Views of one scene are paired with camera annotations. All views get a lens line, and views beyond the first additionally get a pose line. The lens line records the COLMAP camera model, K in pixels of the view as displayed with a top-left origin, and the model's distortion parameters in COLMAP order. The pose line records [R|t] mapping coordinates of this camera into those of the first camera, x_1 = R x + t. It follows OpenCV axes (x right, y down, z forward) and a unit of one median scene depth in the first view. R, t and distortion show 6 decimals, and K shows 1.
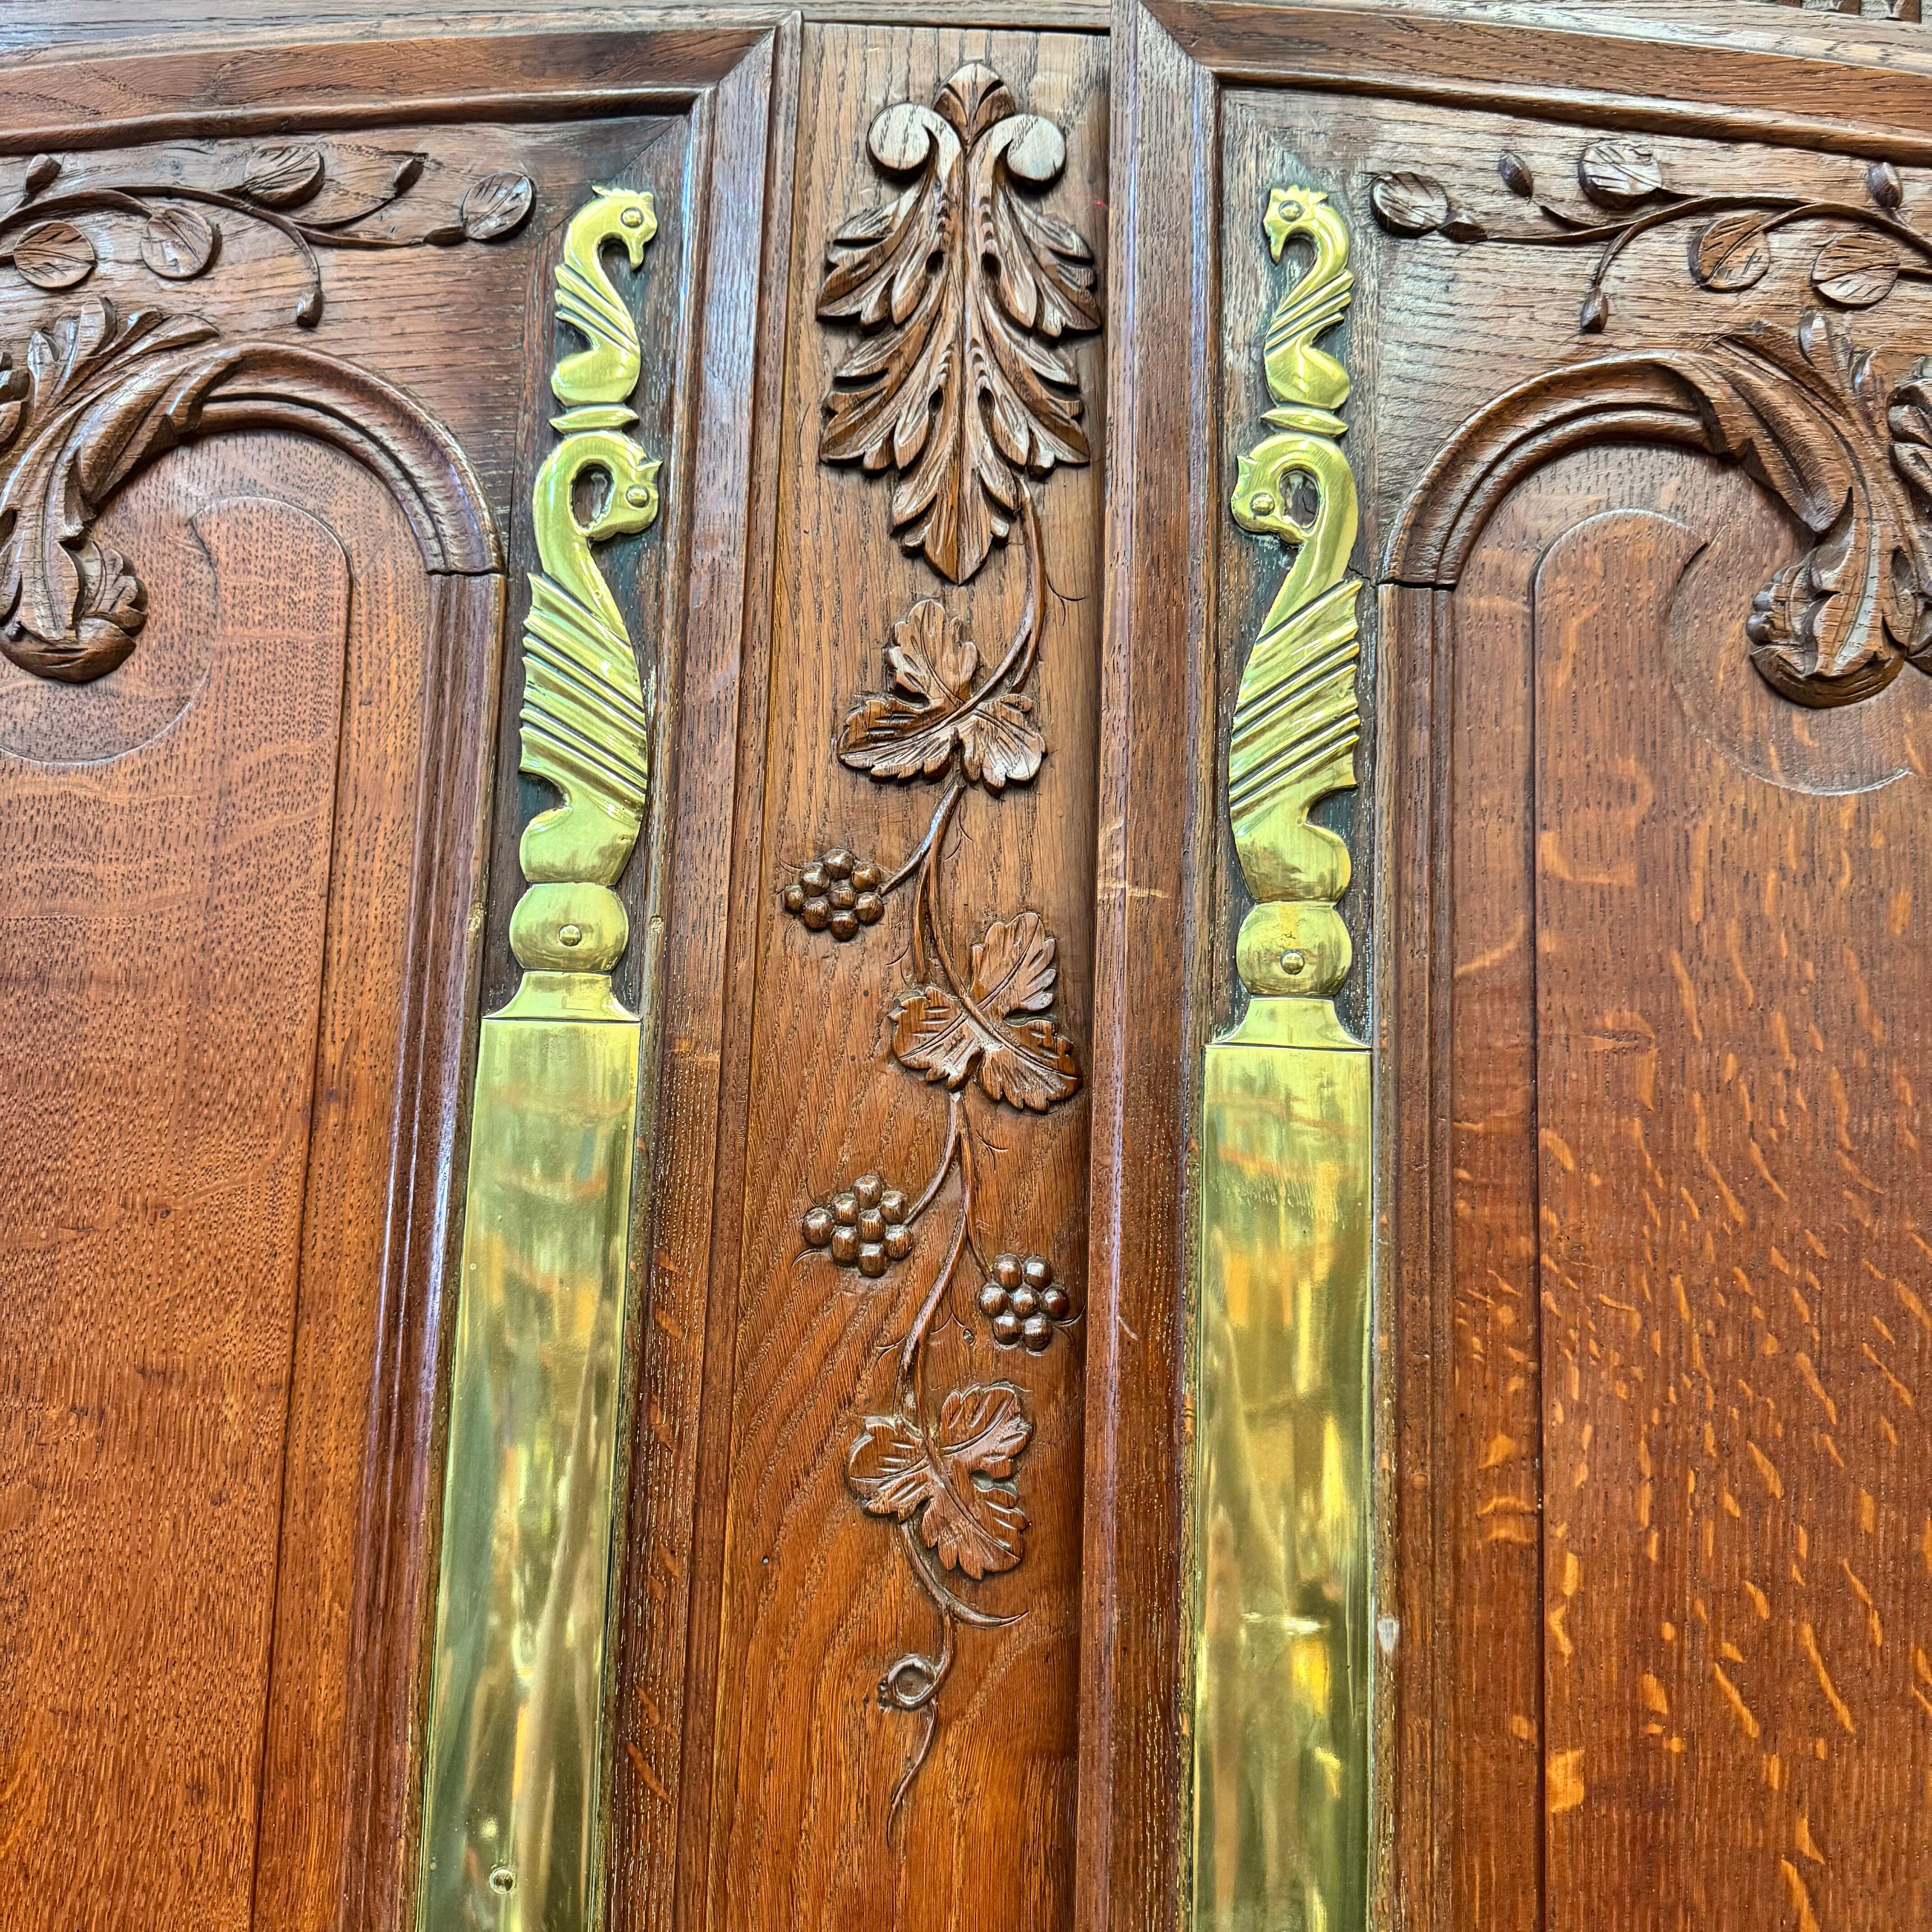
lens RADIAL K [[1782.3, 0, 962.9], [0, 1782.3, 969.2], [0, 0, 1]] dist [0.167316, -0.347856]
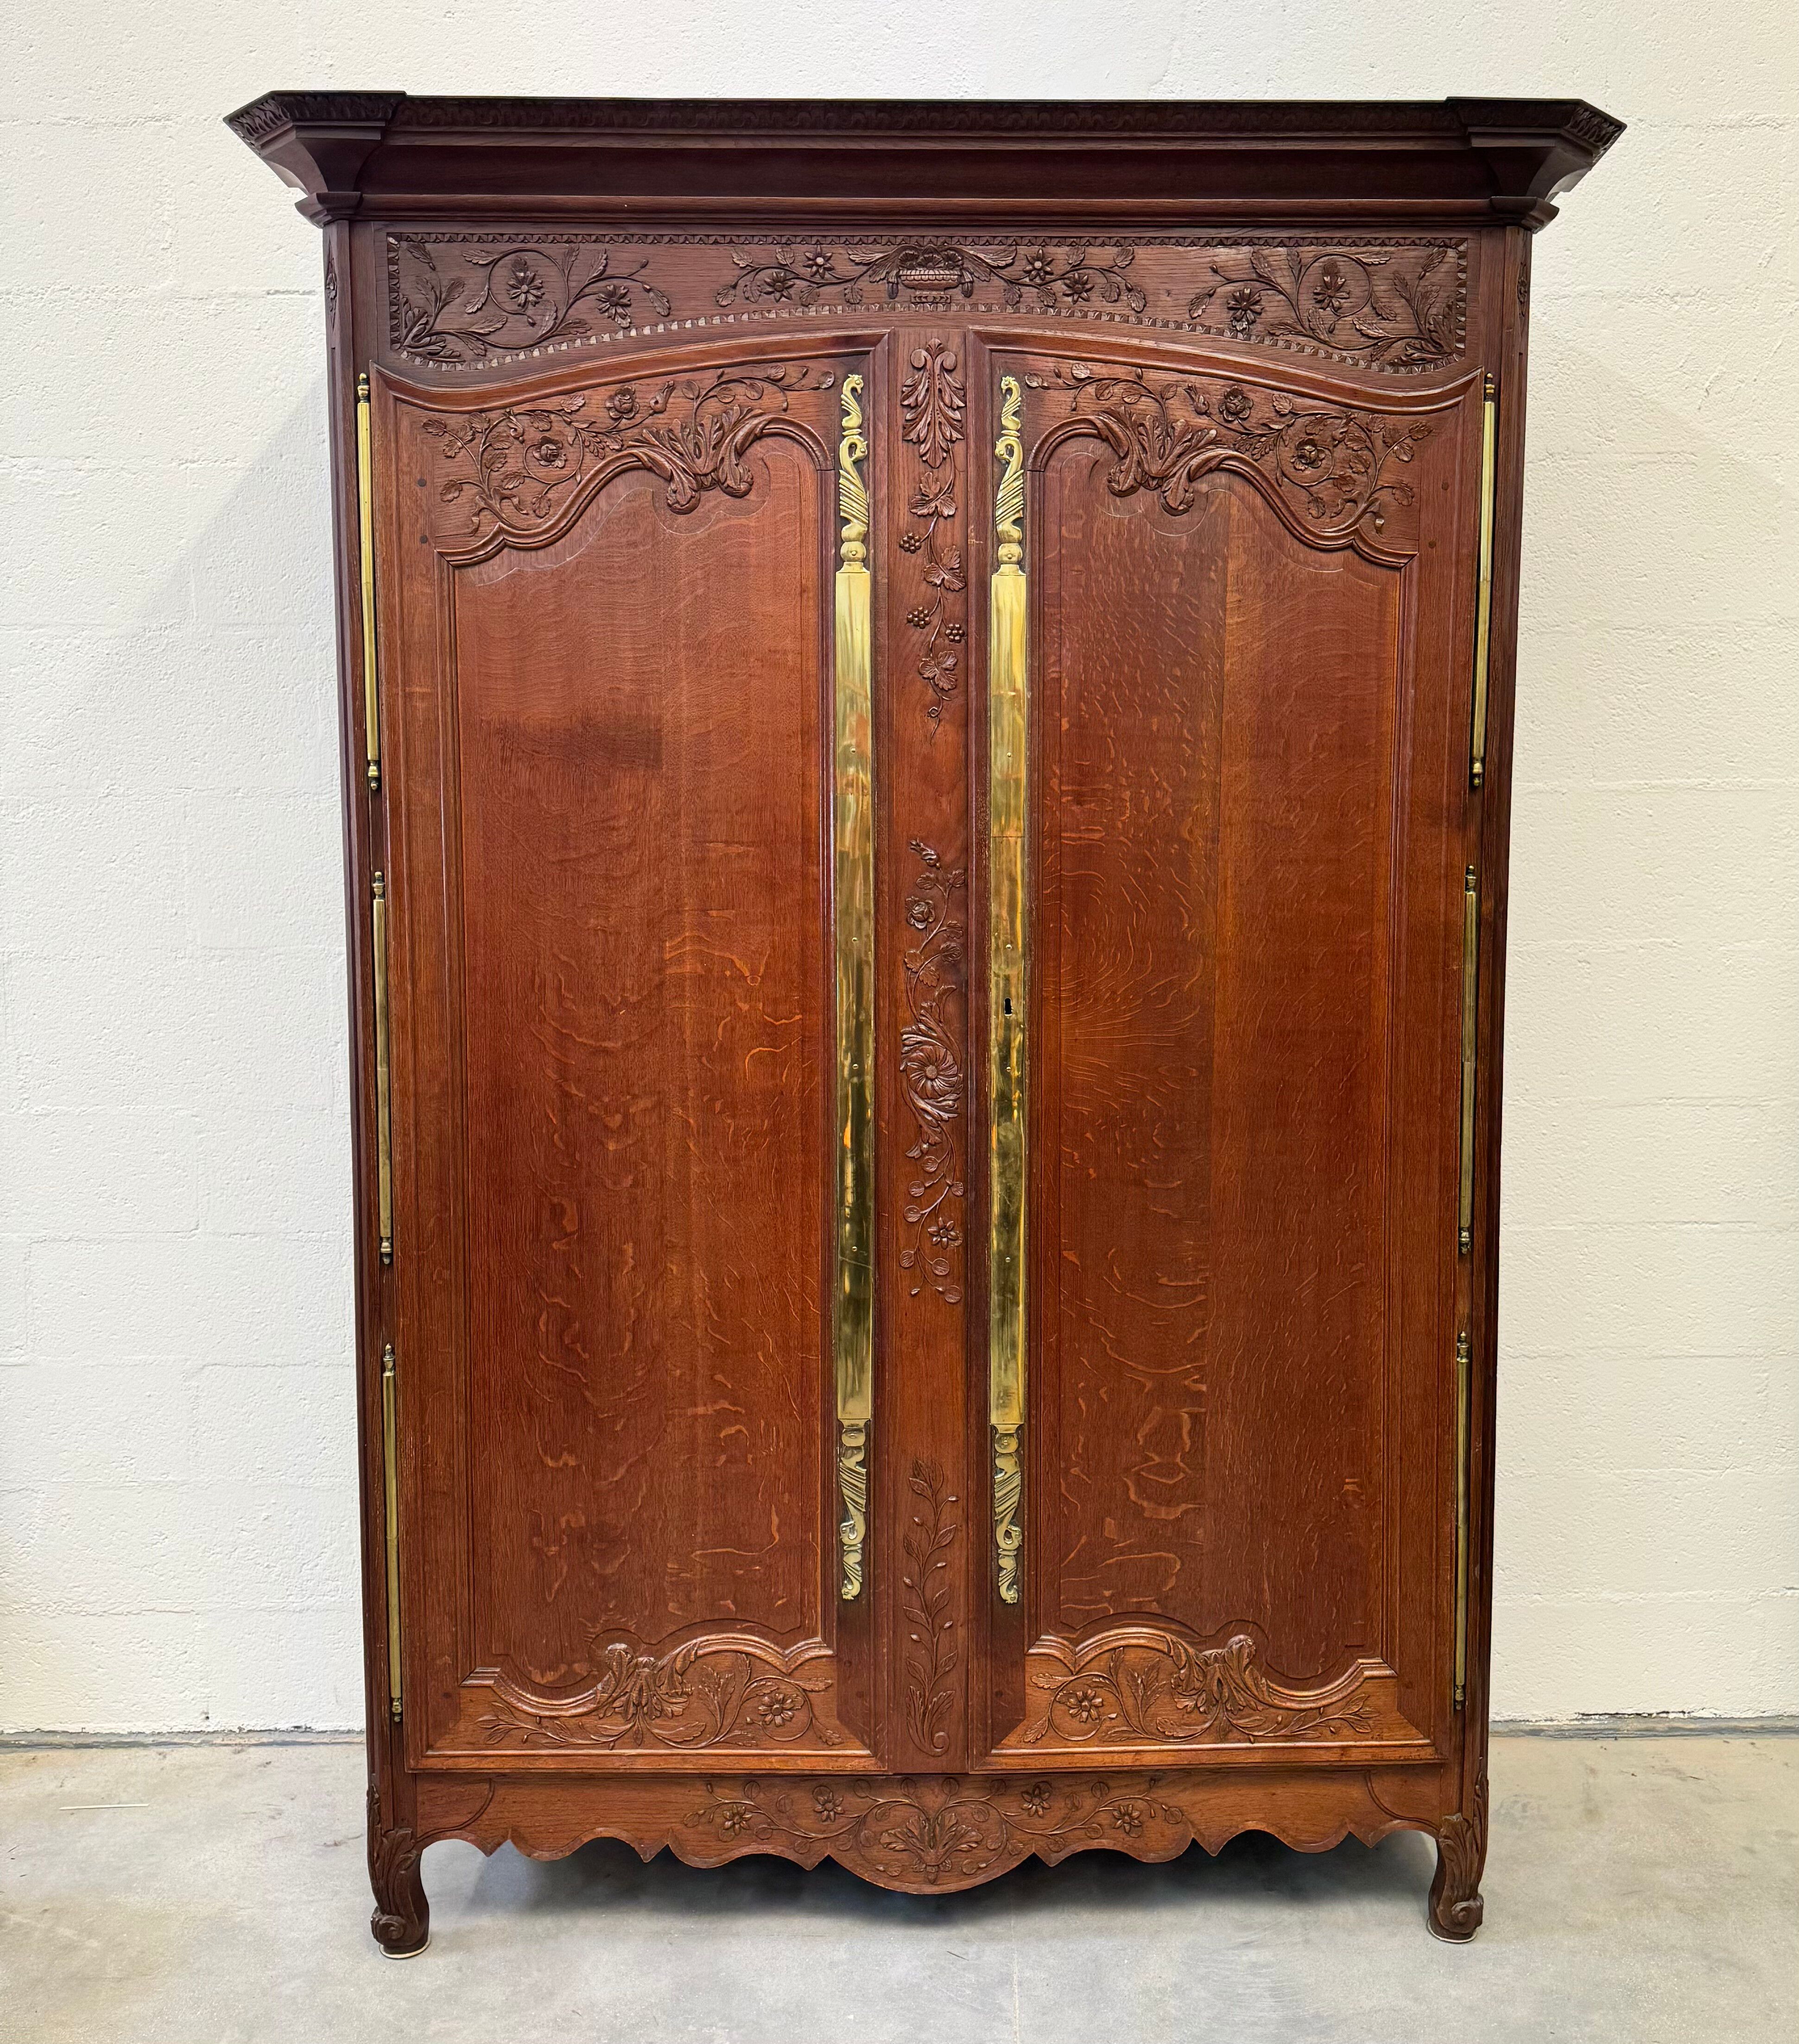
lens RADIAL K [[1838.2, 0, 1001.5], [0, 1838.2, 998.5], [0, 0, 1]] dist [0.142413, -0.285124]
pose [[0.998877, -0.032713, 0.034284, -0.041697], [0.025356, 0.980177, 0.196494, 0.172258], [-0.040033, -0.195404, 0.979905, -3.879414]]
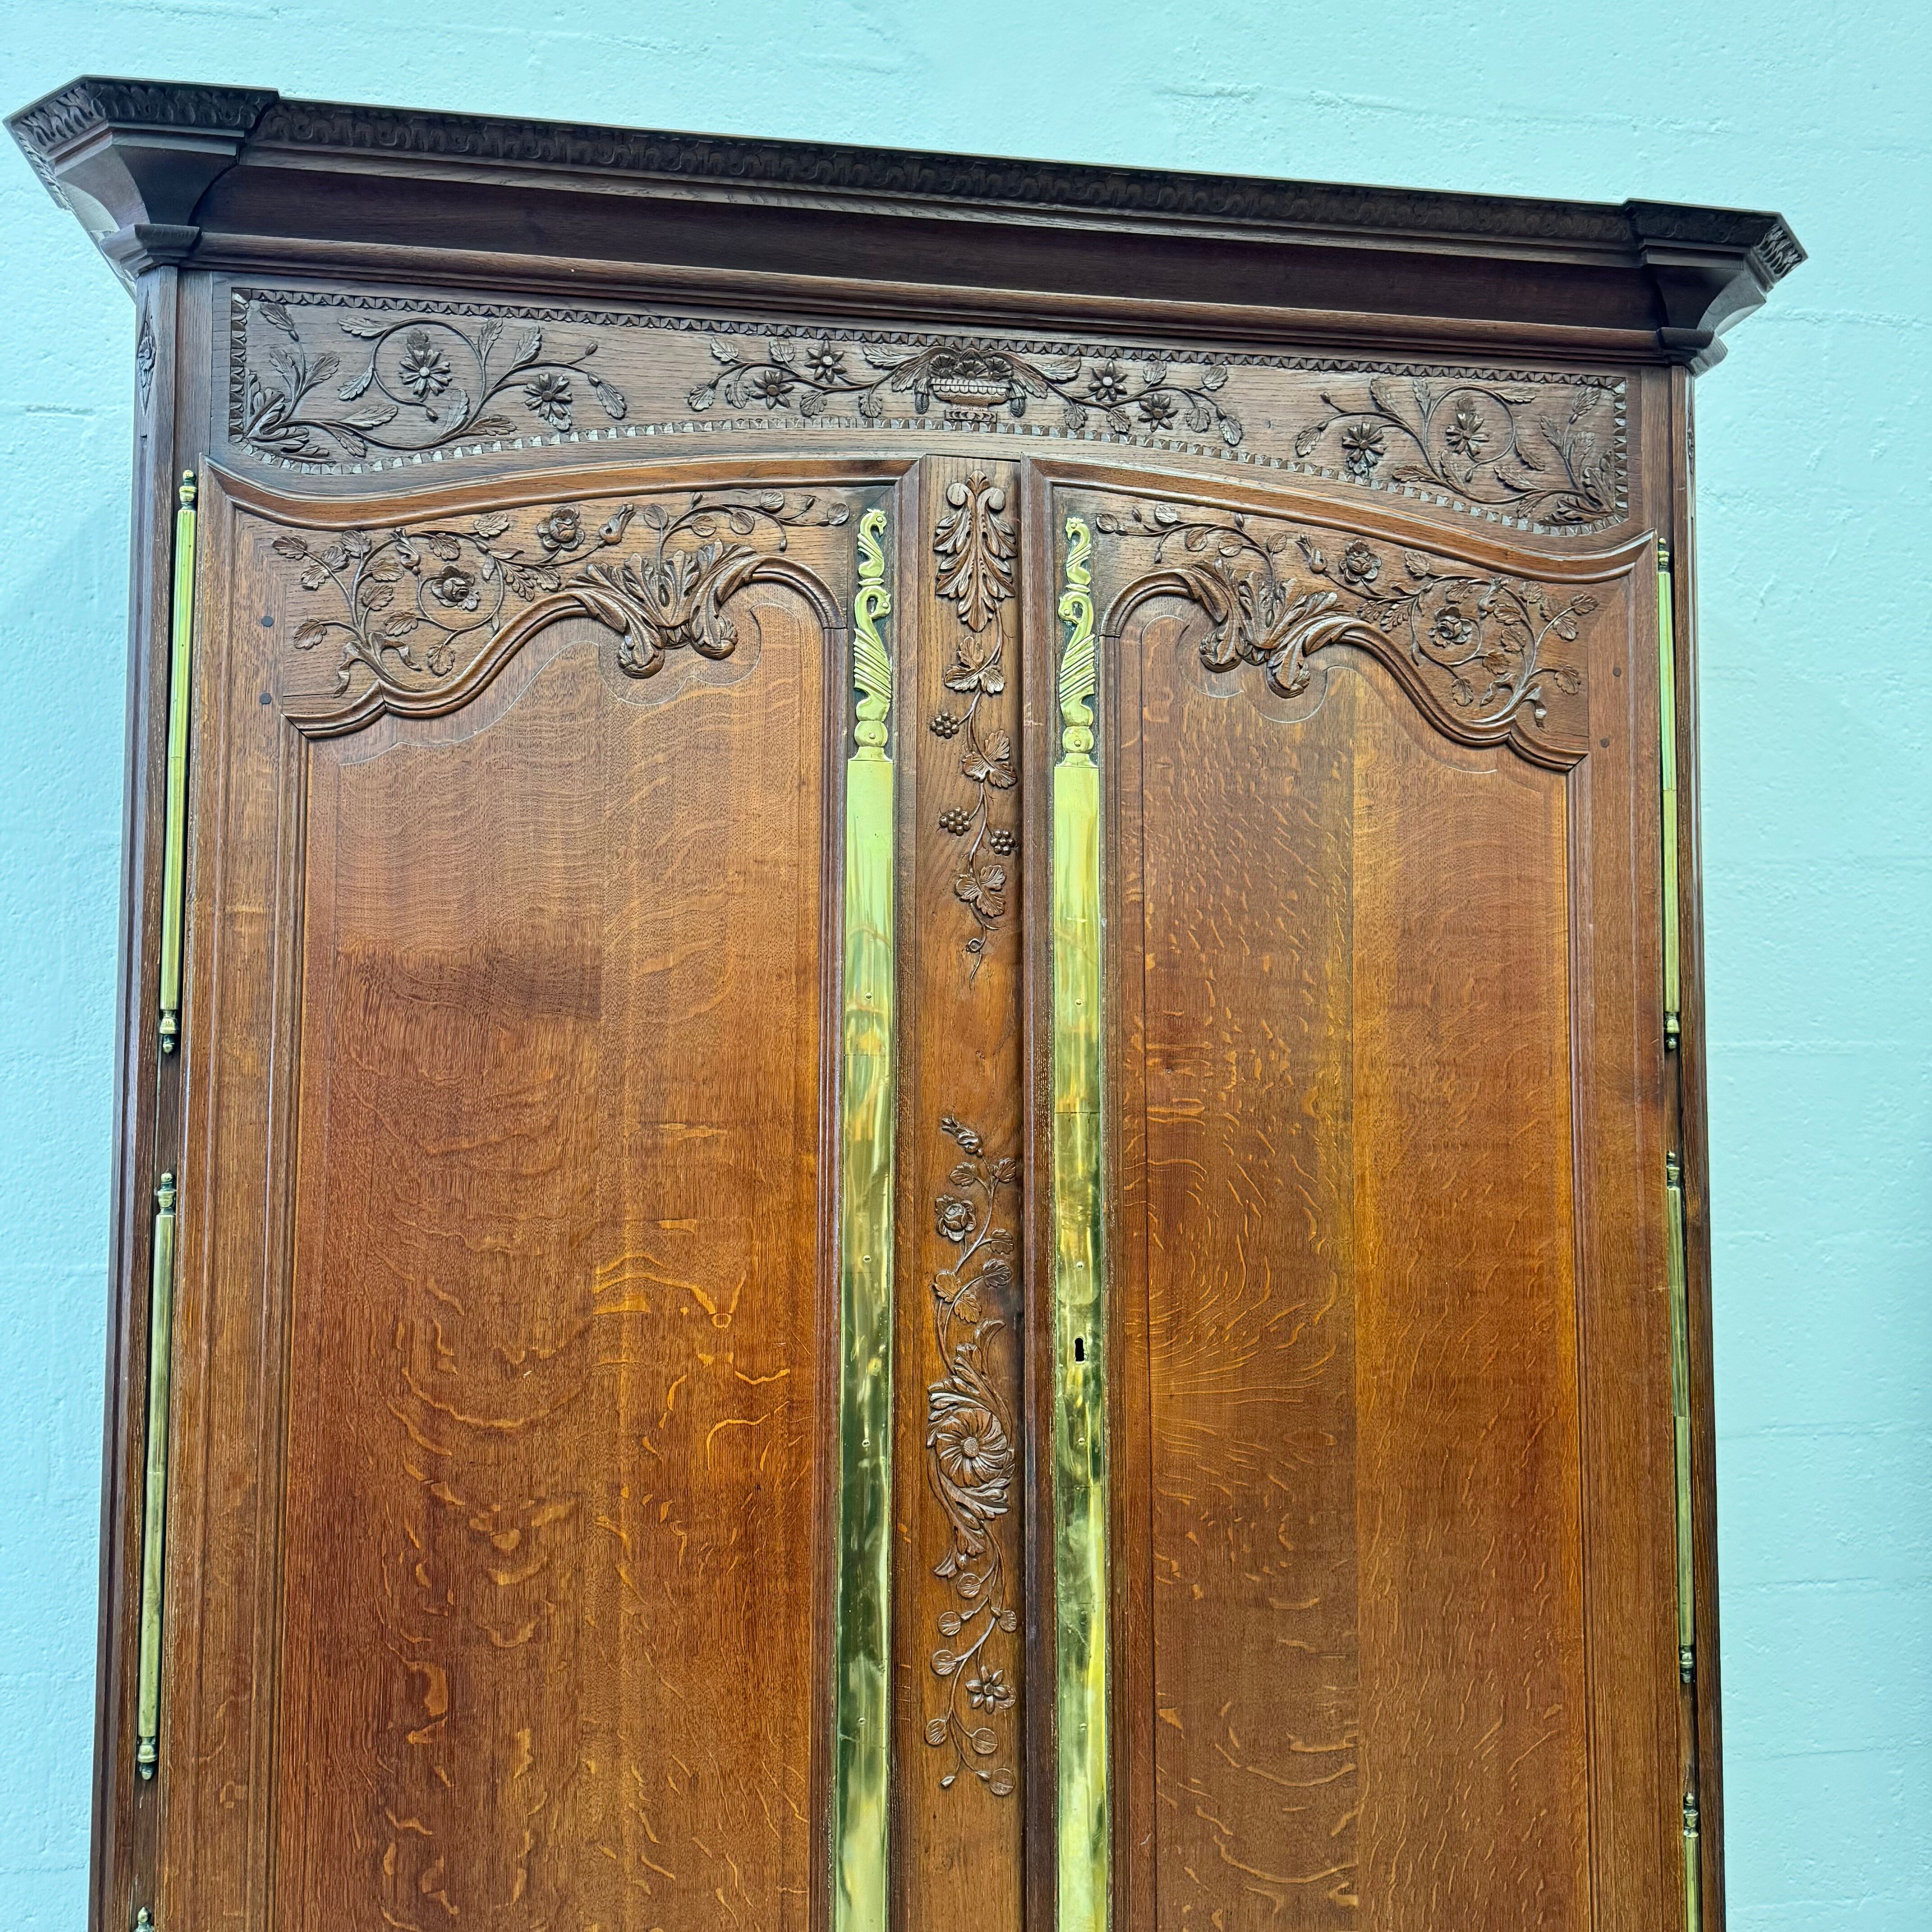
lens RADIAL K [[1794.7, 0, 954.7], [0, 1794.7, 978.3], [0, 0, 1]] dist [0.181188, -0.382746]
pose [[0.983314, -0.019837, 0.180830, -0.690519], [0.010954, 0.998690, 0.049986, 0.271302], [-0.181585, -0.047171, 0.982243, -2.414519]]
